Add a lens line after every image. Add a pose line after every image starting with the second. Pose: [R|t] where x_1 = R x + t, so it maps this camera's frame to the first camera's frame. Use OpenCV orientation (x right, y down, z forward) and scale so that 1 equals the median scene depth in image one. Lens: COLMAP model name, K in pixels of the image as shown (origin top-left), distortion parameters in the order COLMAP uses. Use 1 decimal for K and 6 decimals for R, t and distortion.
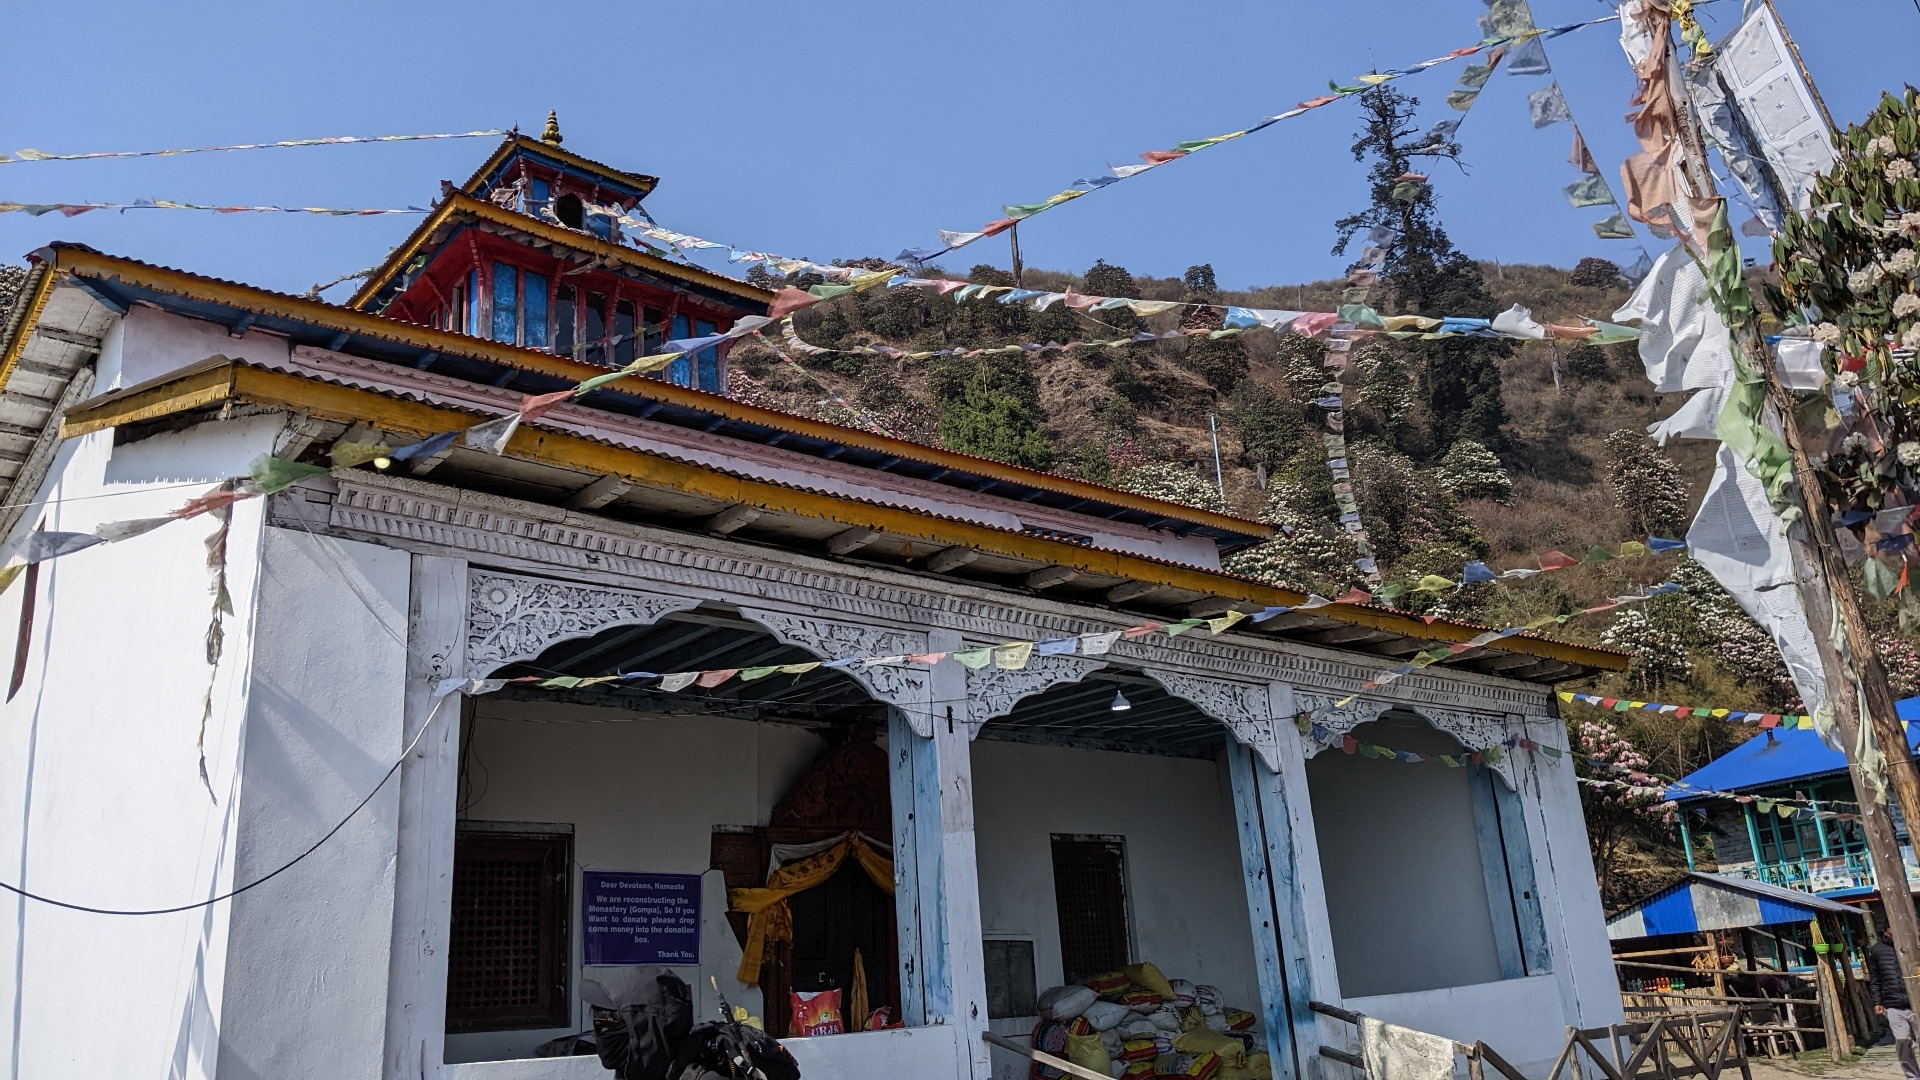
lens RADIAL K [[1415.7, 0, 960.0], [0, 1415.7, 540.0], [0, 0, 1]] dist [0.002936, -0.084335]
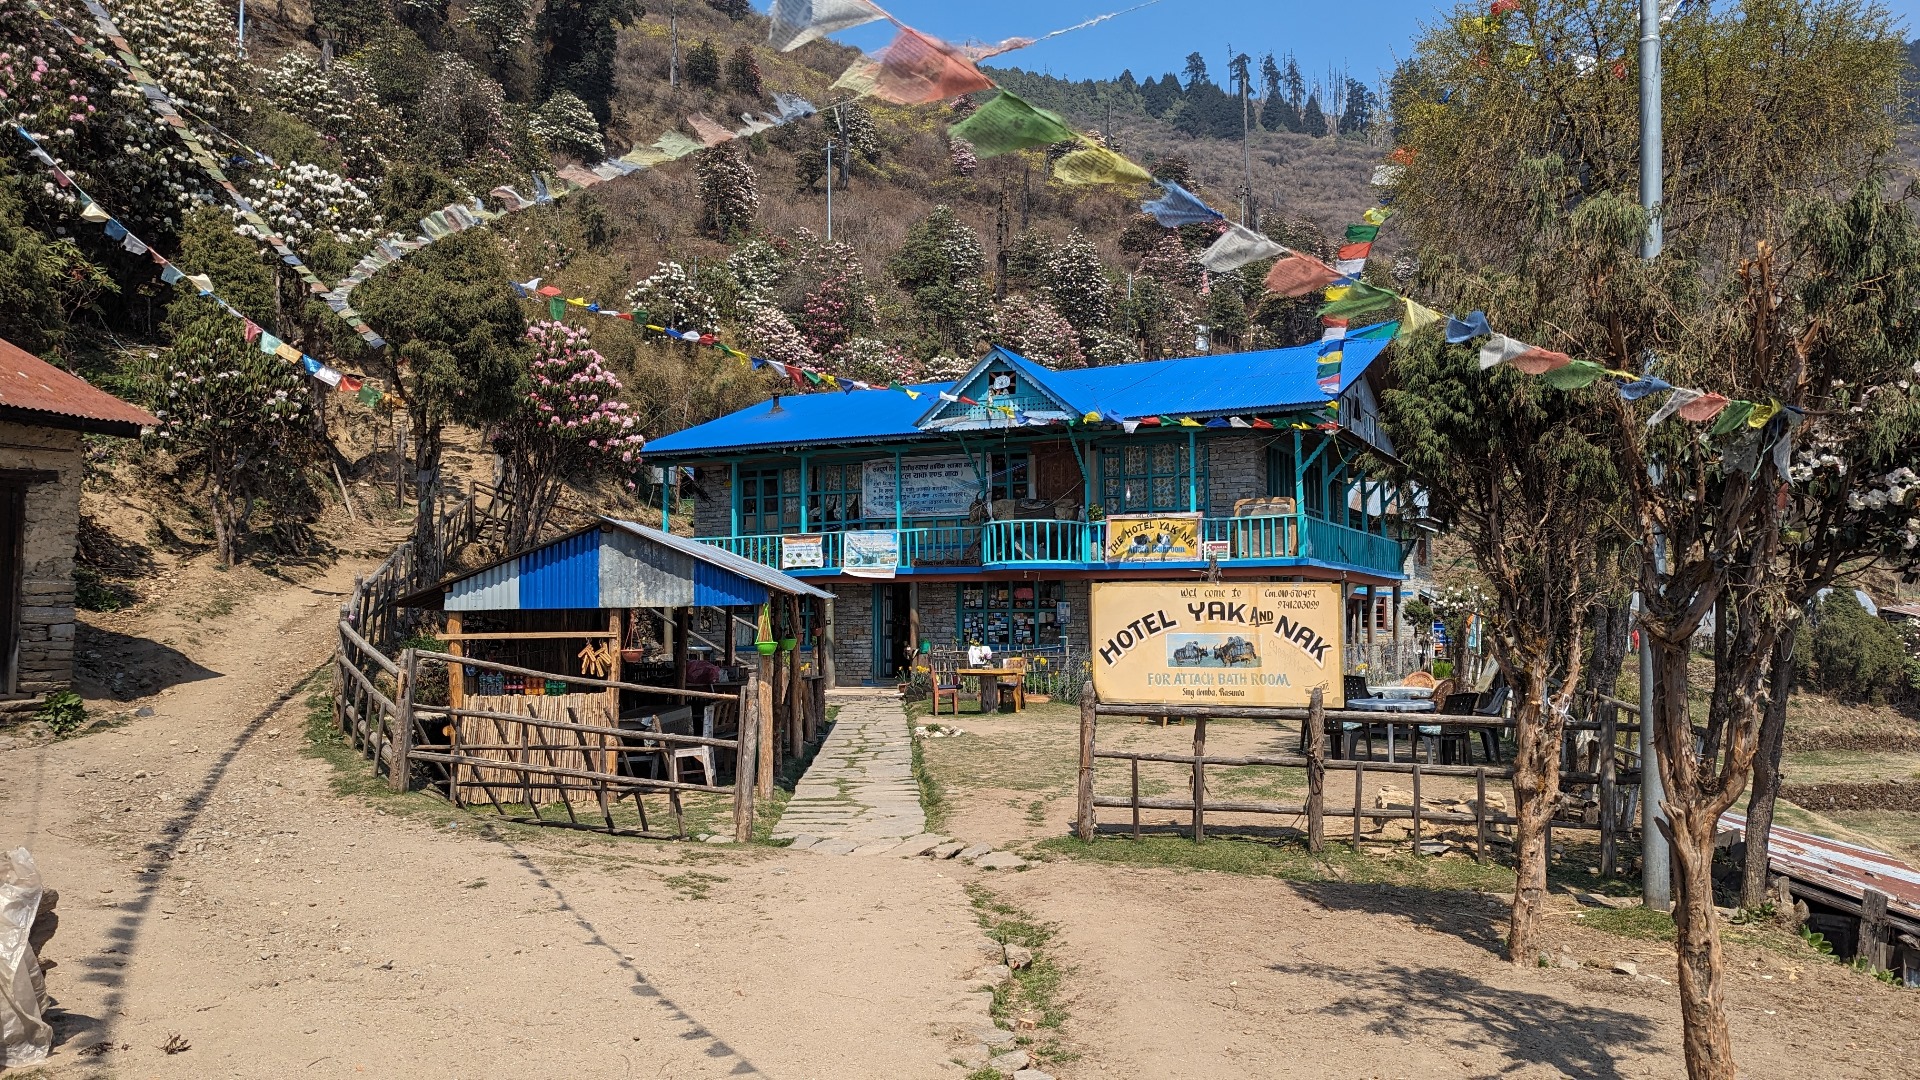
lens RADIAL K [[1354.7, 0, 960.0], [0, 1354.7, 540.0], [0, 0, 1]] dist [0.003408, 0.001843]
pose [[0.786148, 0.088752, 0.611632, 0.156875], [-0.233510, 0.958935, 0.160989, 0.063781], [-0.572227, -0.269384, 0.774589, 0.248725]]
